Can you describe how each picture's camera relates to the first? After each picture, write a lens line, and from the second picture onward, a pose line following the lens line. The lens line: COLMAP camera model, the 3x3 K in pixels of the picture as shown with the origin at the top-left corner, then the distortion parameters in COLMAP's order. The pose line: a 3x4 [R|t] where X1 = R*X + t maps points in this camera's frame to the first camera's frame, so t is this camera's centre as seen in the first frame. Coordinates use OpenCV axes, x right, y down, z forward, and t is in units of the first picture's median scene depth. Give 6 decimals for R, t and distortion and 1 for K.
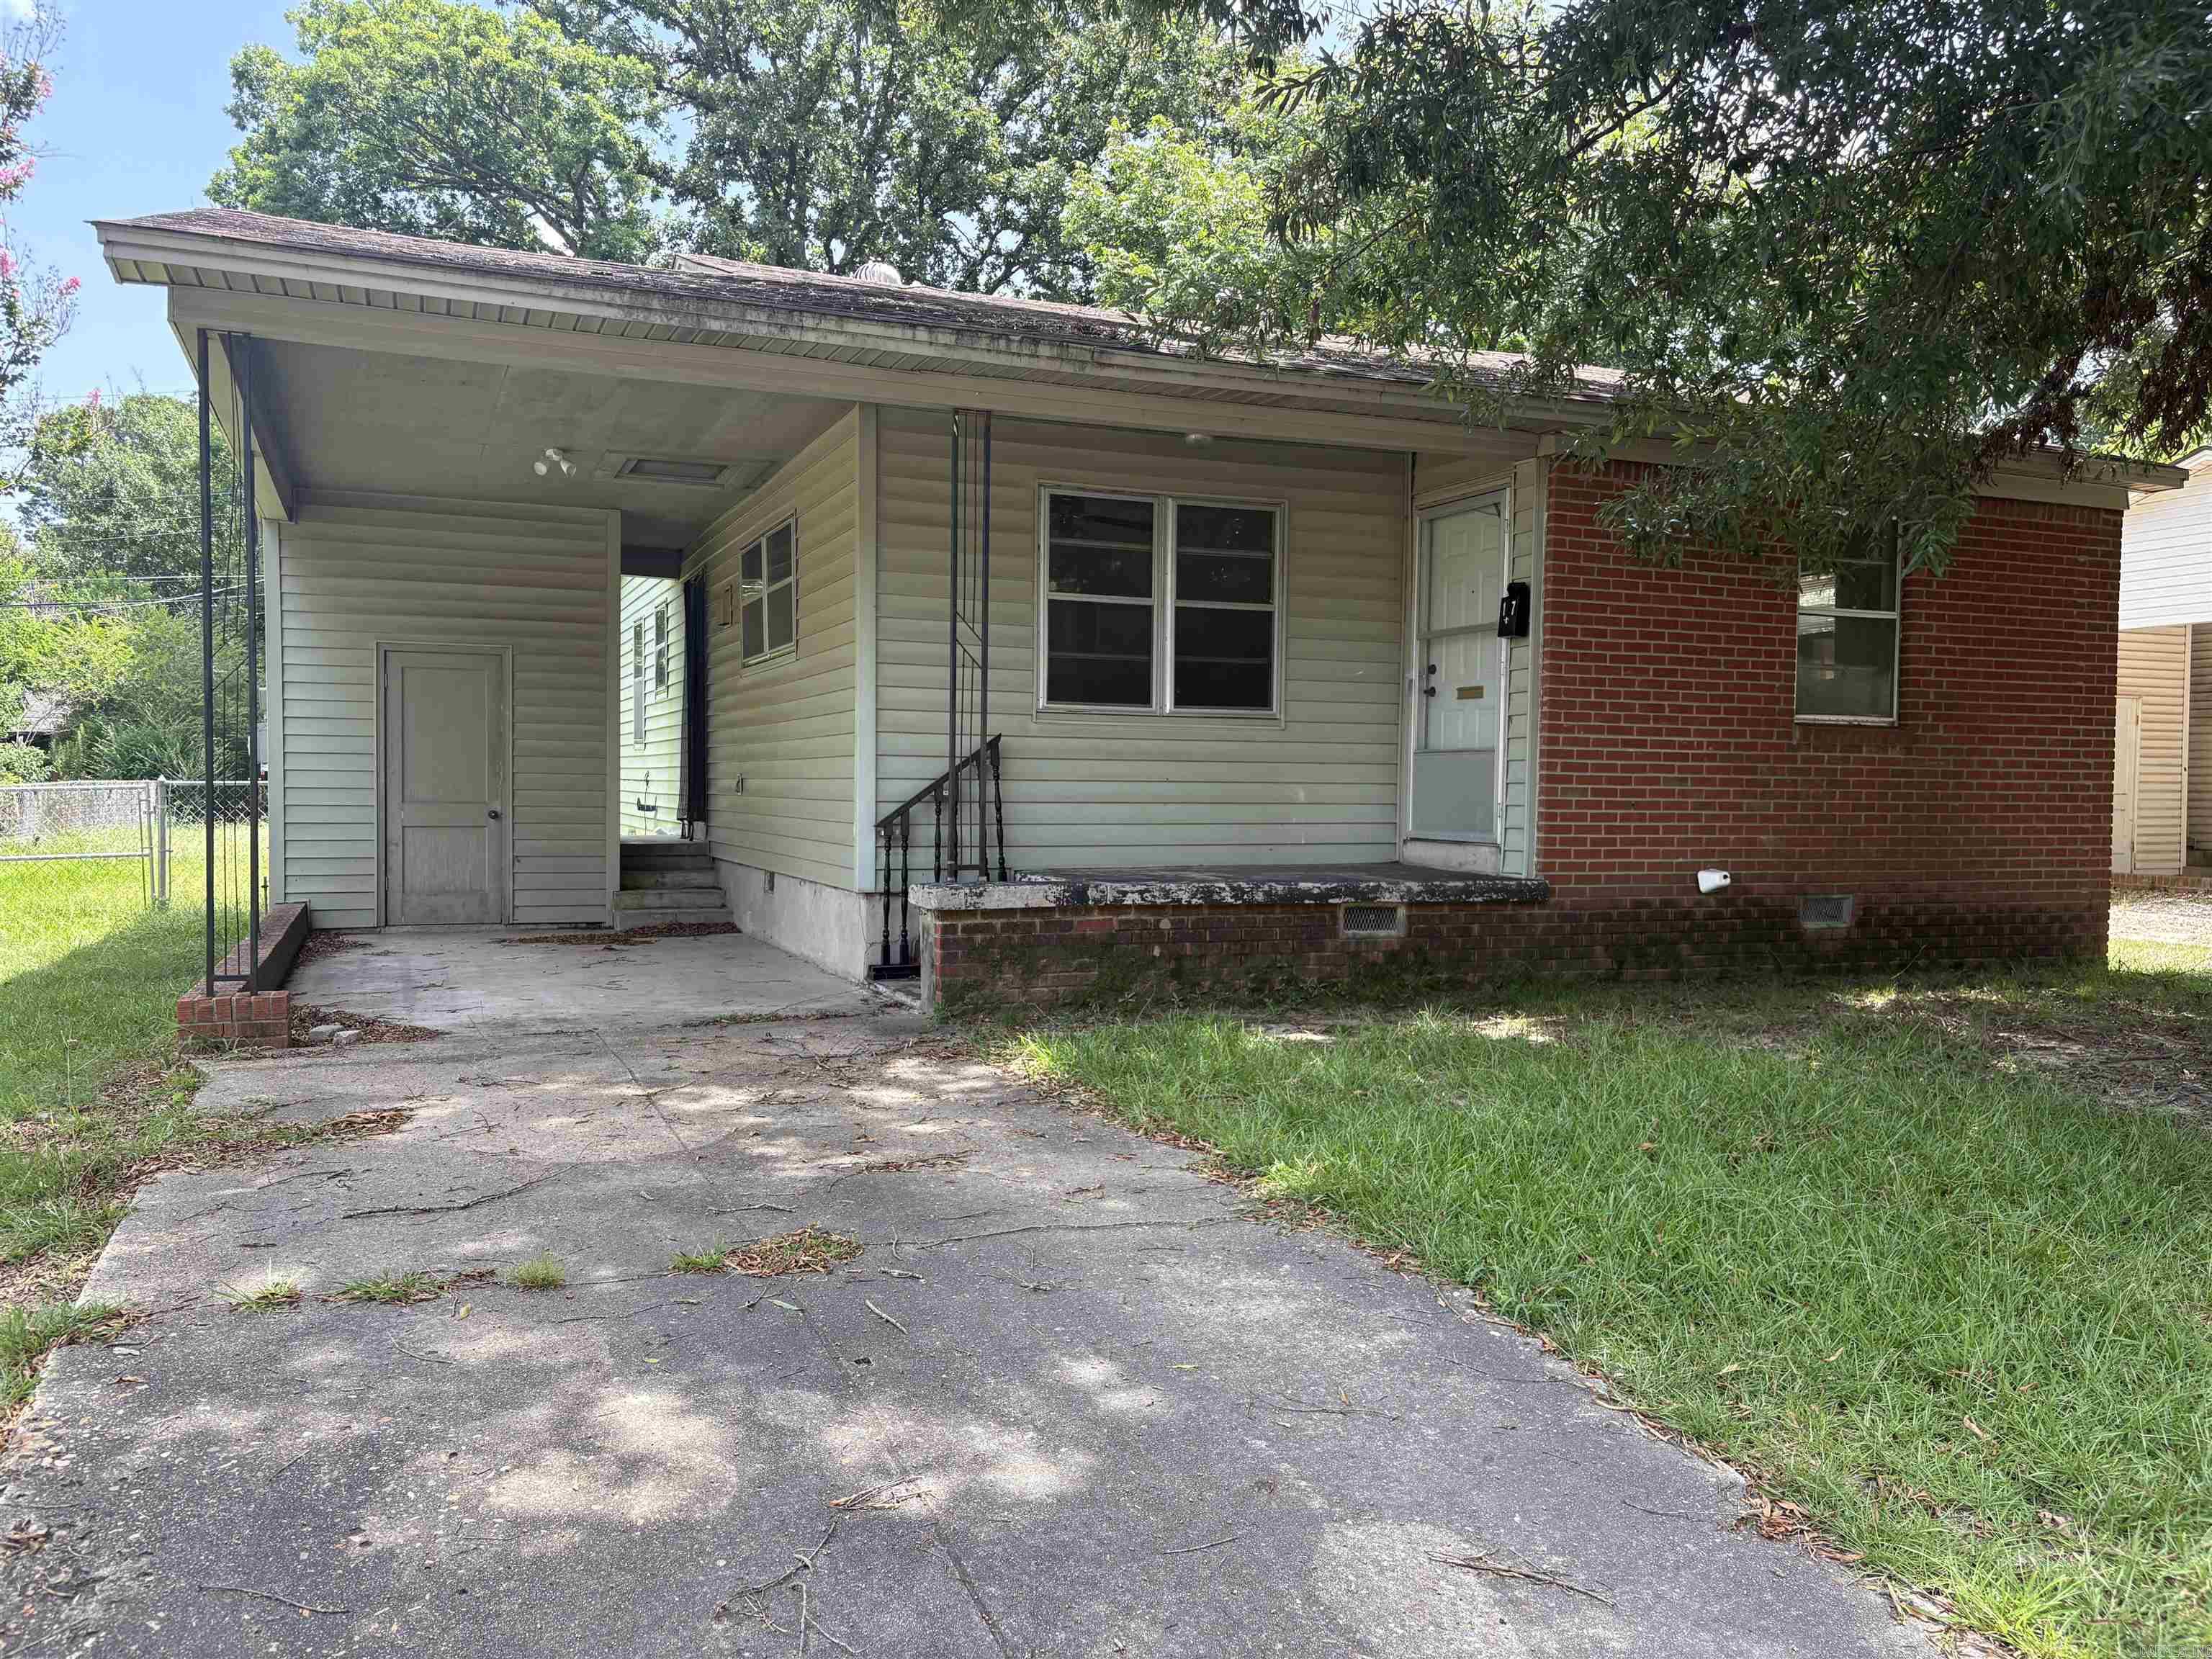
lens RADIAL K [[1679.7, 0, 1105.1], [0, 1679.7, 838.4], [0, 0, 1]] dist [0.056348, -0.056315]
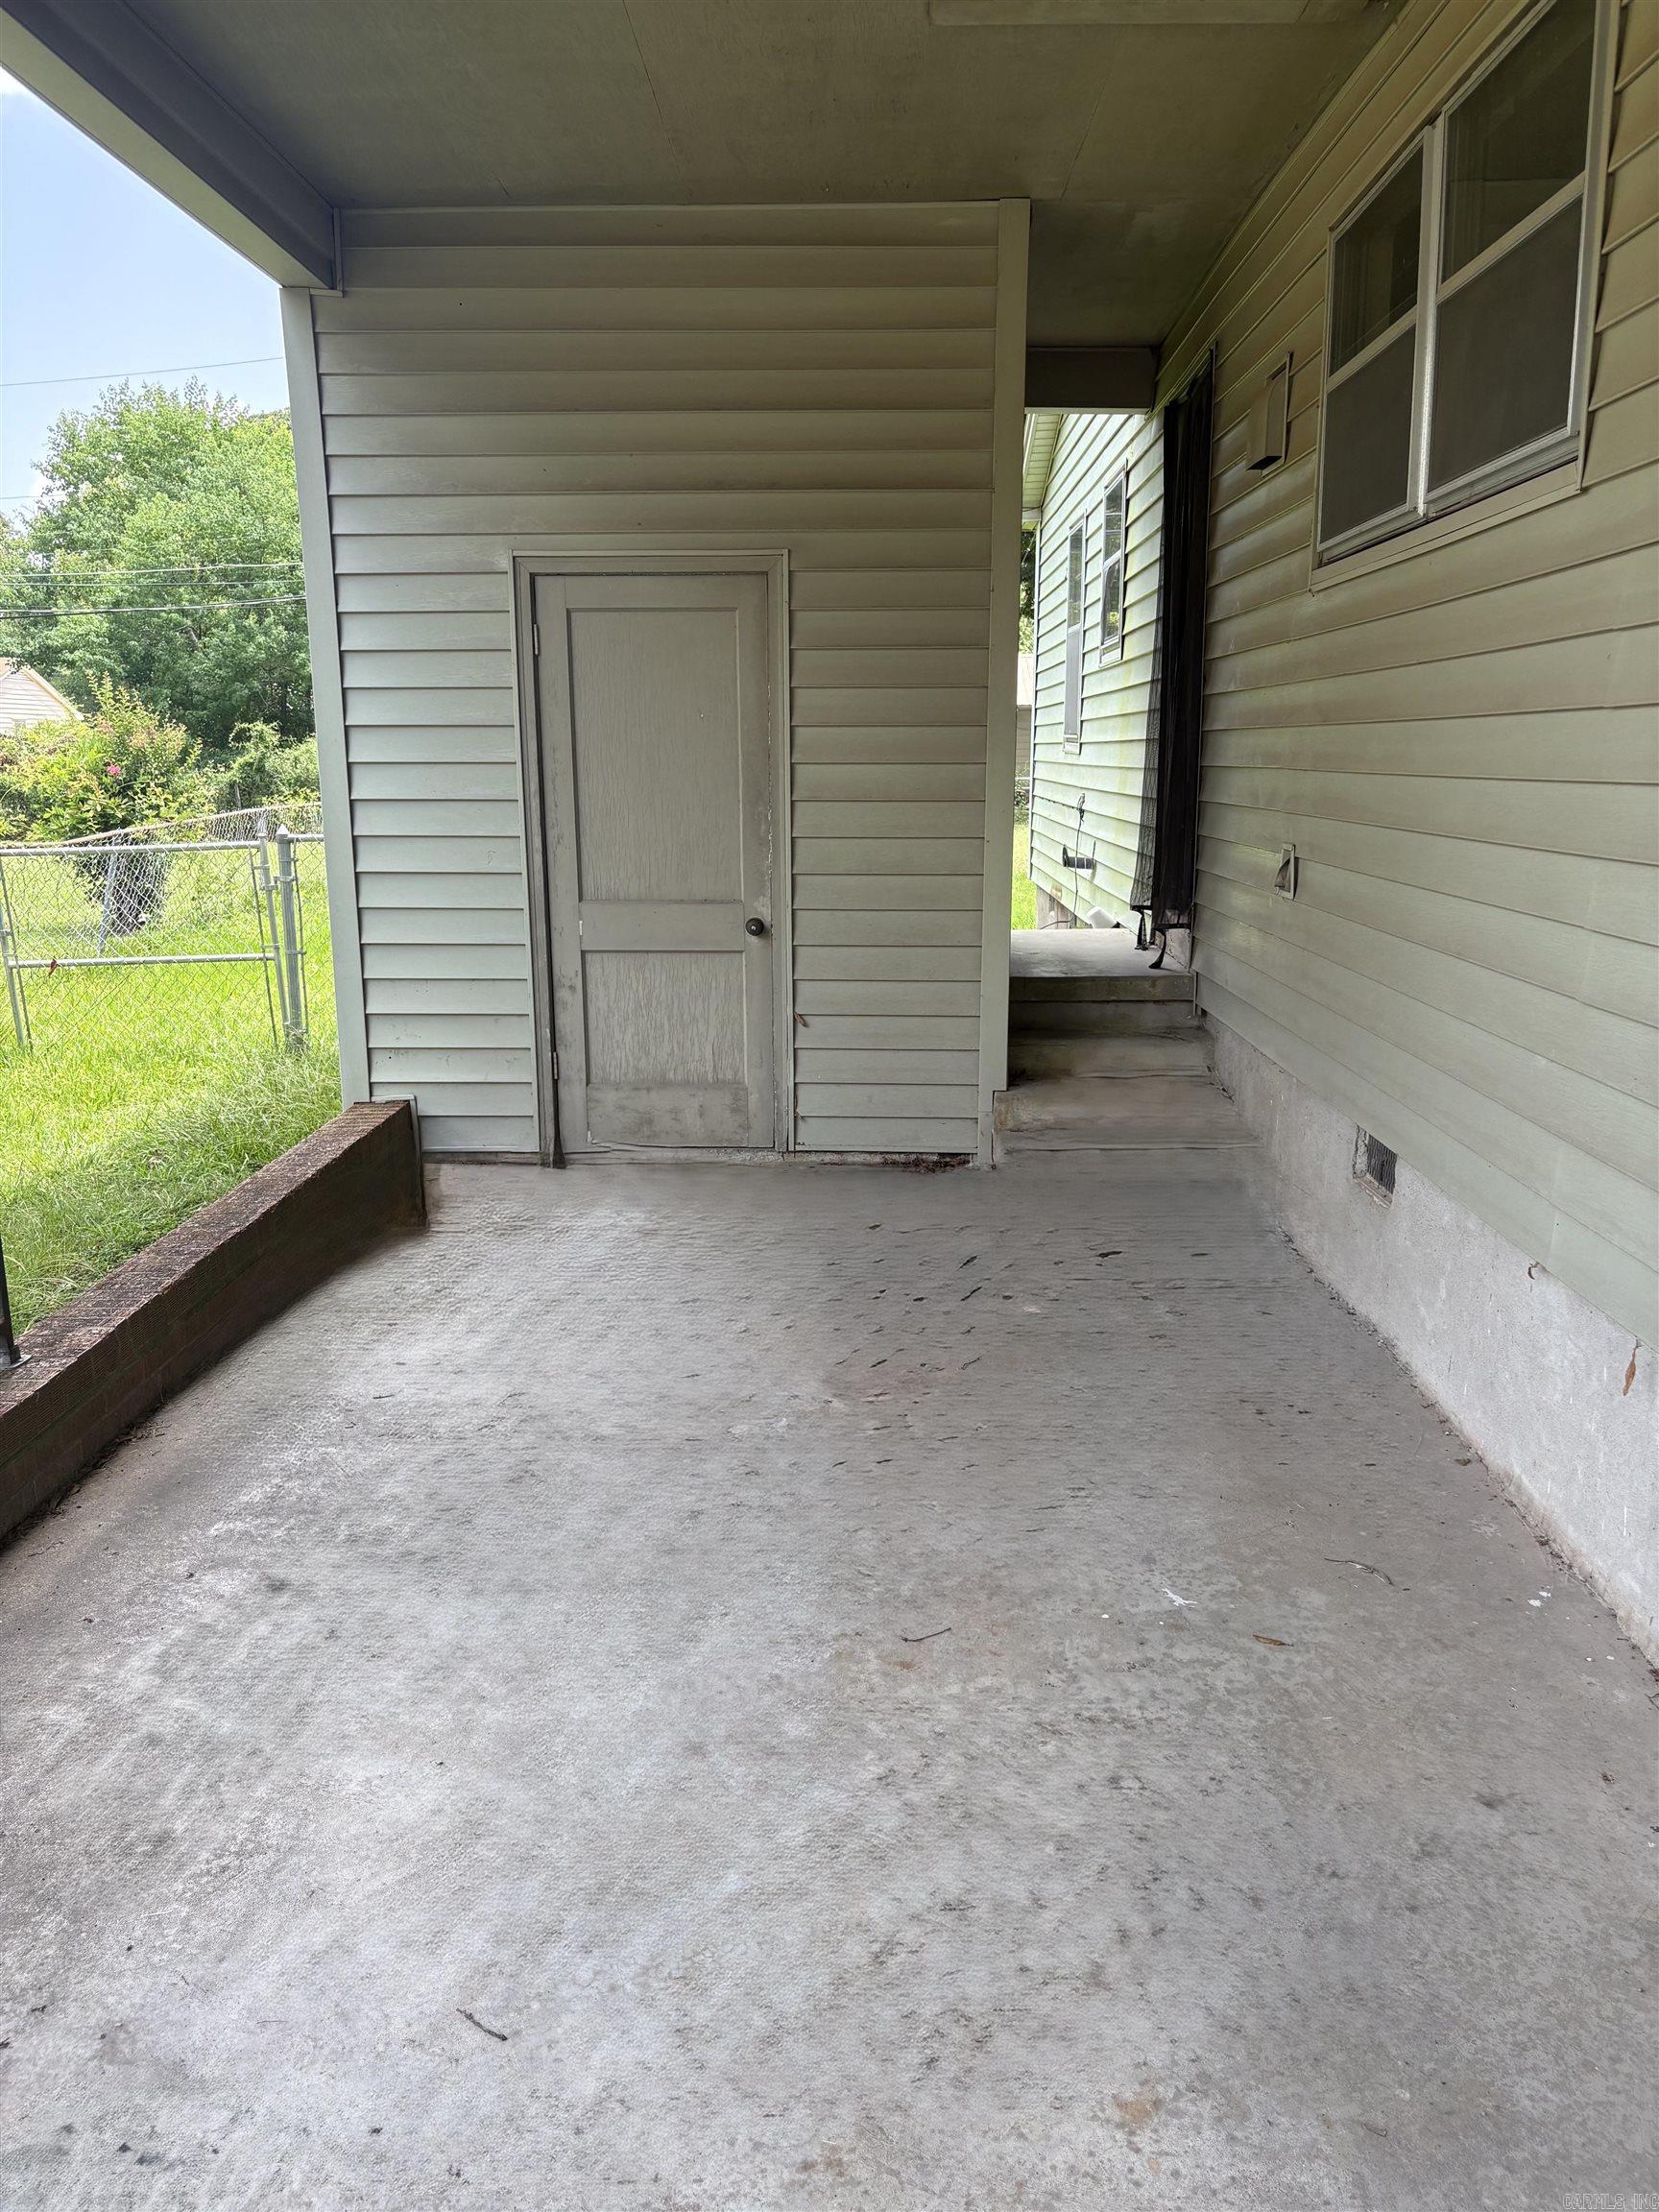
lens RADIAL K [[1702.2, 0, 827.9], [0, 1702.2, 1114.3], [0, 0, 1]] dist [0.050842, -0.052558]
pose [[0.913520, 0.072927, -0.400203, -0.186124], [-0.001655, 0.984457, 0.175615, -0.057736], [0.406790, -0.159766, 0.899443, 0.716427]]
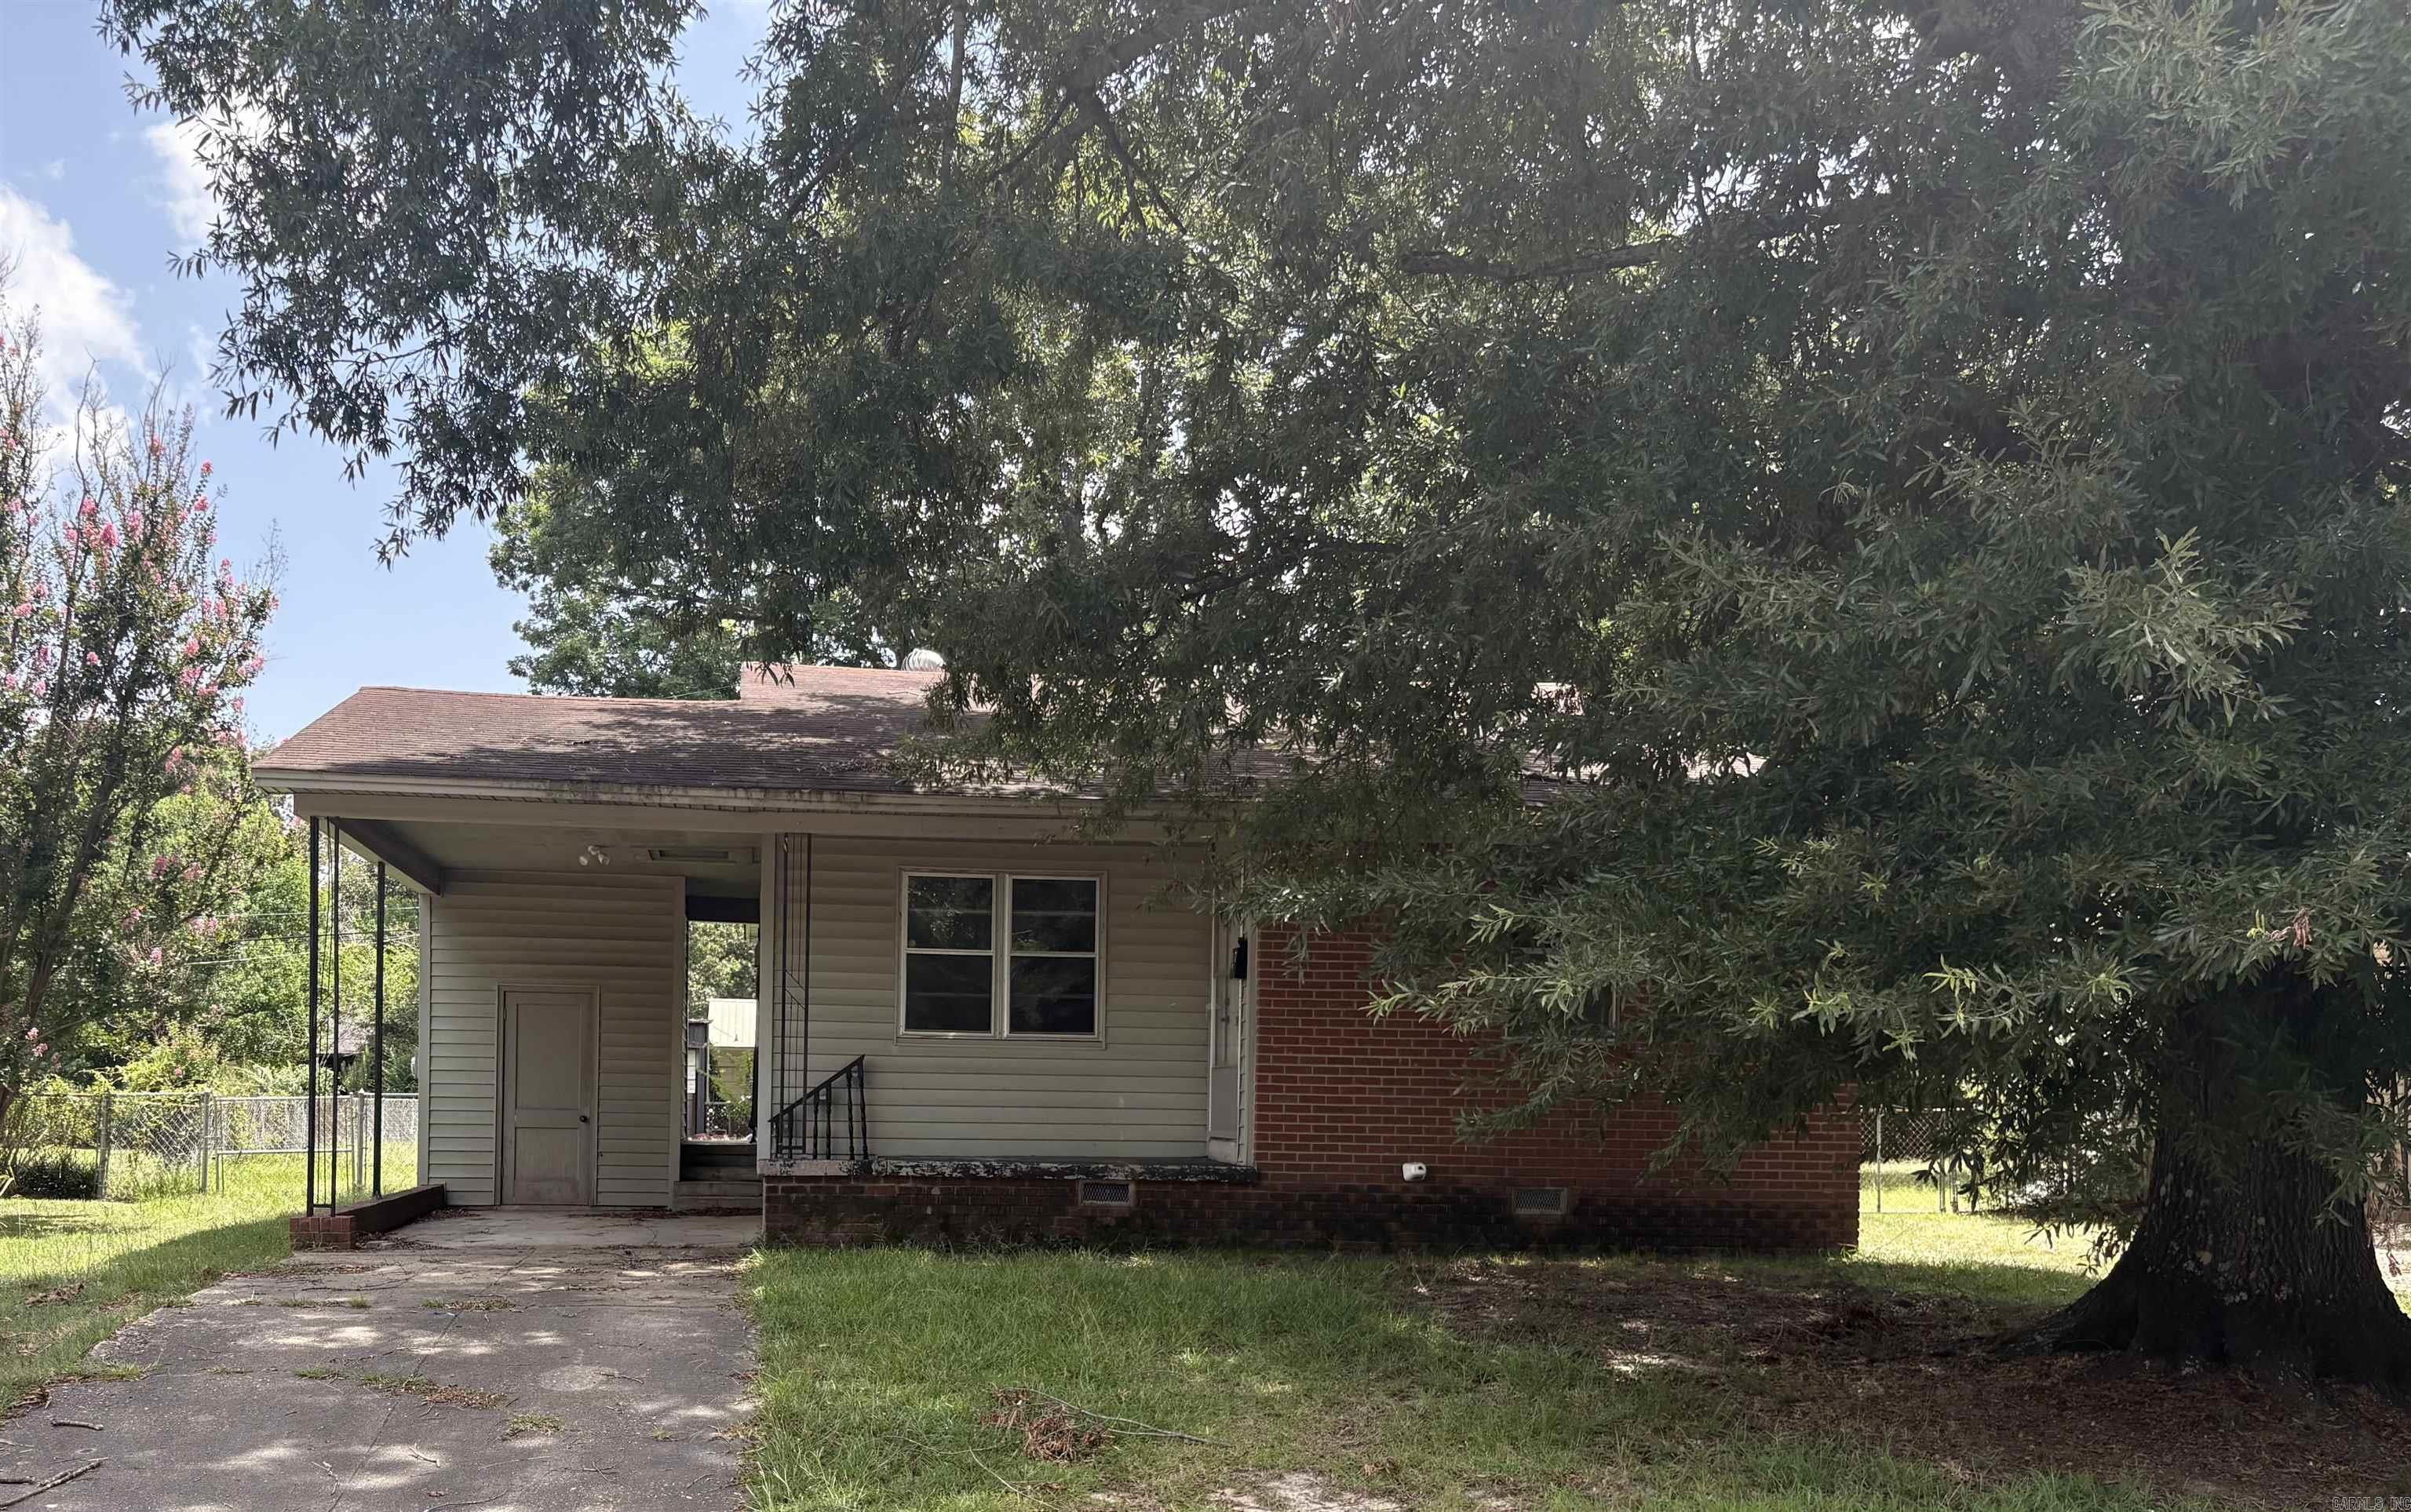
lens RADIAL K [[2156.0, 0, 1027.8], [0, 2156.0, 1078.7], [0, 0, 1]] dist [0.118933, -0.000218]
pose [[0.962805, 0.000145, -0.270196, 0.496940], [-0.013094, 0.998850, -0.046123, 0.033140], [0.269879, 0.047945, 0.961700, -0.589558]]
